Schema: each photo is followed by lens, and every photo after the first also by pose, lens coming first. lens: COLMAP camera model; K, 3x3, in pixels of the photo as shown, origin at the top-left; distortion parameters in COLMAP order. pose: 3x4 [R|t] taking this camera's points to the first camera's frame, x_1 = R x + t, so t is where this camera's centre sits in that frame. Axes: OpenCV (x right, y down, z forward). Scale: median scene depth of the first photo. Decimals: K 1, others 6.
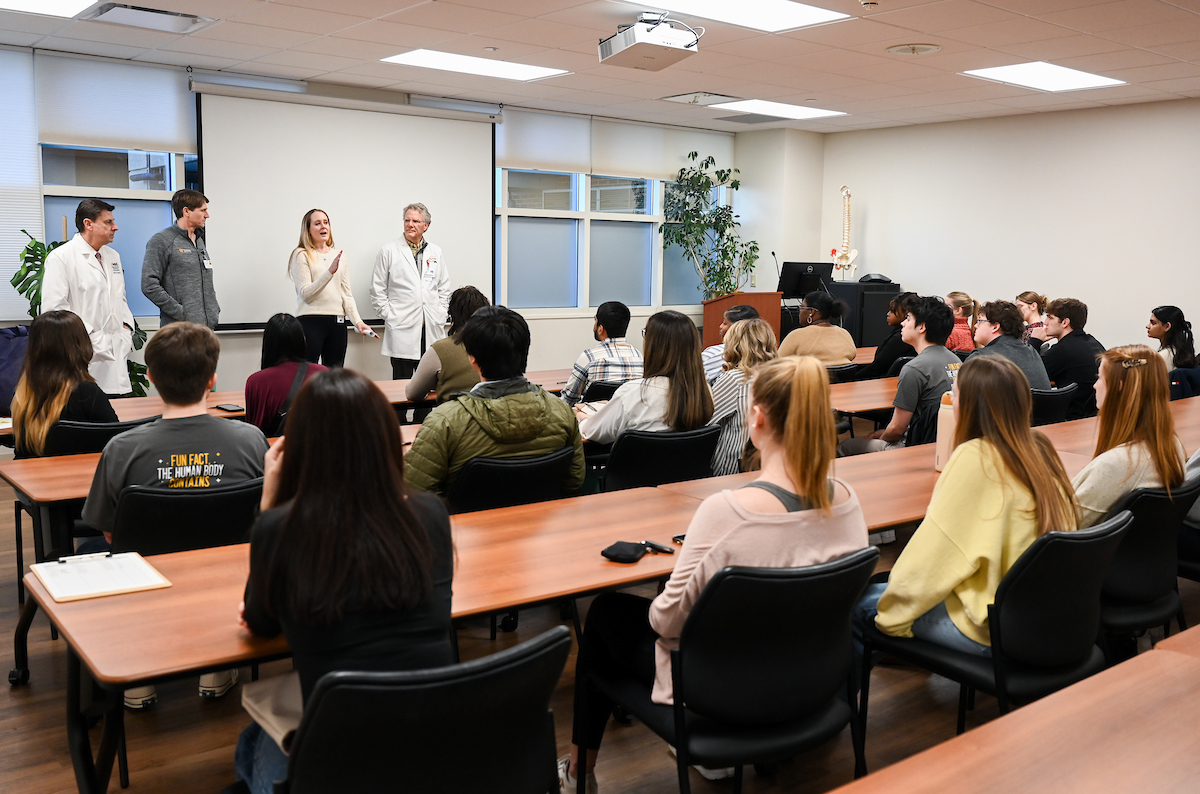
lens RADIAL K [[1106.9, 0, 600.0], [0, 1106.9, 397.0], [0, 0, 1]] dist [-0.071066, 0.002969]
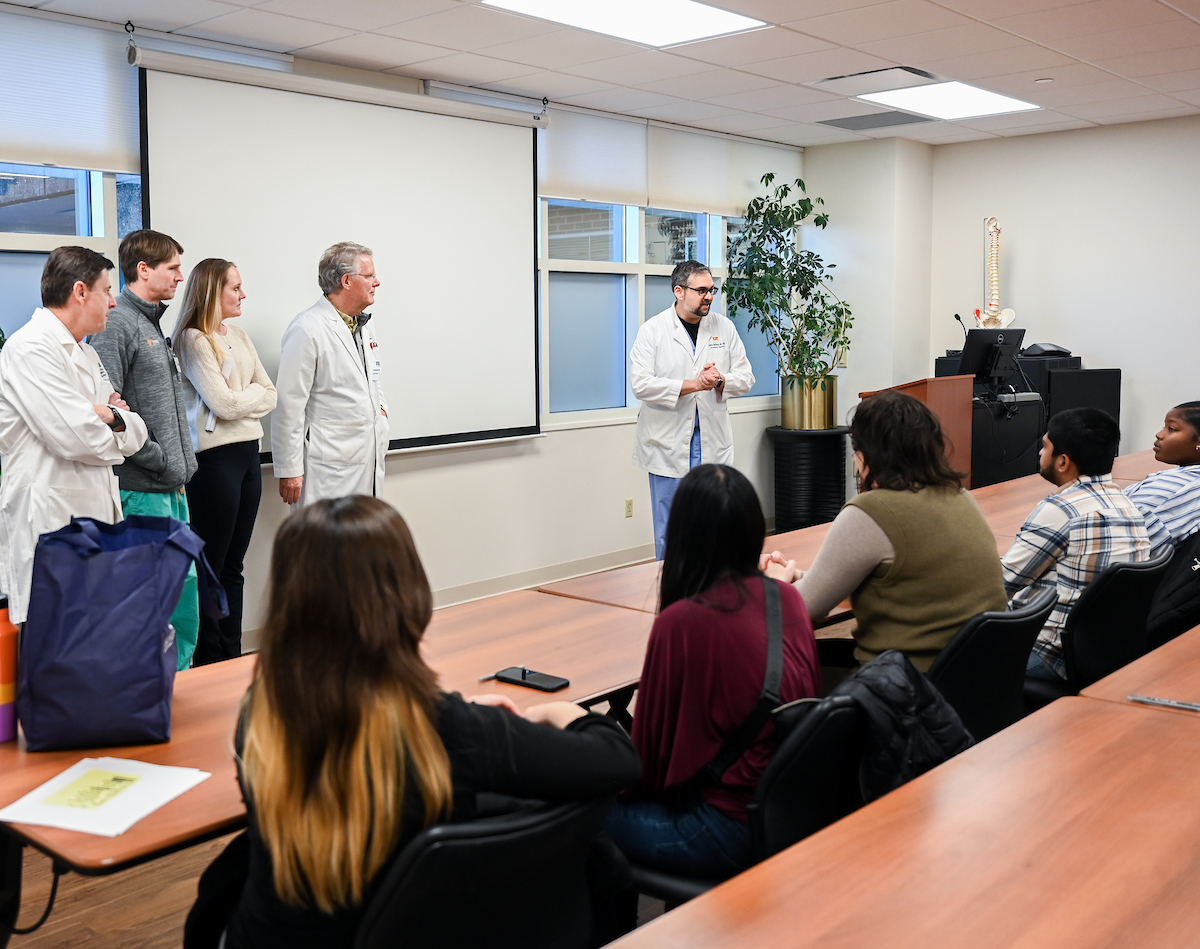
lens RADIAL K [[1434.6, 0, 600.0], [0, 1434.6, 474.5], [0, 0, 1]] dist [-0.135534, -0.000772]
pose [[0.993349, -0.044826, 0.106058, -0.147090], [0.047696, 0.998557, -0.024678, -0.022717], [-0.104799, 0.029572, 0.994054, 0.165503]]
